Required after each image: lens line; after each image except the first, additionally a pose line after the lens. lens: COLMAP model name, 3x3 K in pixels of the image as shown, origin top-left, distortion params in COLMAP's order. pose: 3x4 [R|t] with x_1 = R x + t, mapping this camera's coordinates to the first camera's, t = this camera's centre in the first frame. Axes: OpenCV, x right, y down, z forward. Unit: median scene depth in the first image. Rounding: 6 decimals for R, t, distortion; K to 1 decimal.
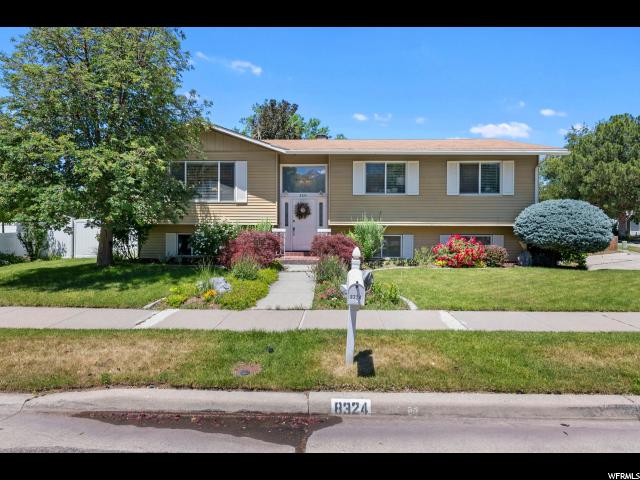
lens RADIAL K [[367.9, 0, 320.8], [0, 367.9, 229.5], [0, 0, 1]] dist [0.001177, 0.000143]
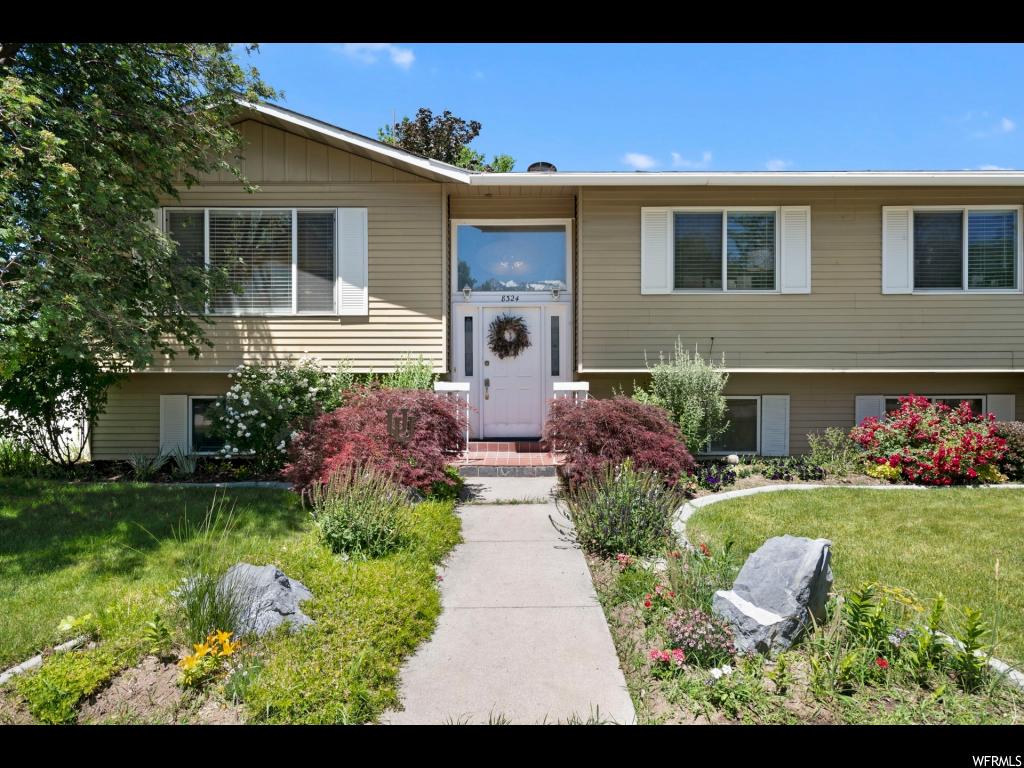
lens RADIAL K [[621.2, 0, 512.0], [0, 621.2, 384.0], [0, 0, 1]] dist [0.003679, 0.000319]
pose [[0.999760, -0.006944, 0.020765, -0.064149], [0.006902, 0.999974, 0.002089, -0.001532], [-0.020779, -0.001946, 0.999782, 0.347473]]
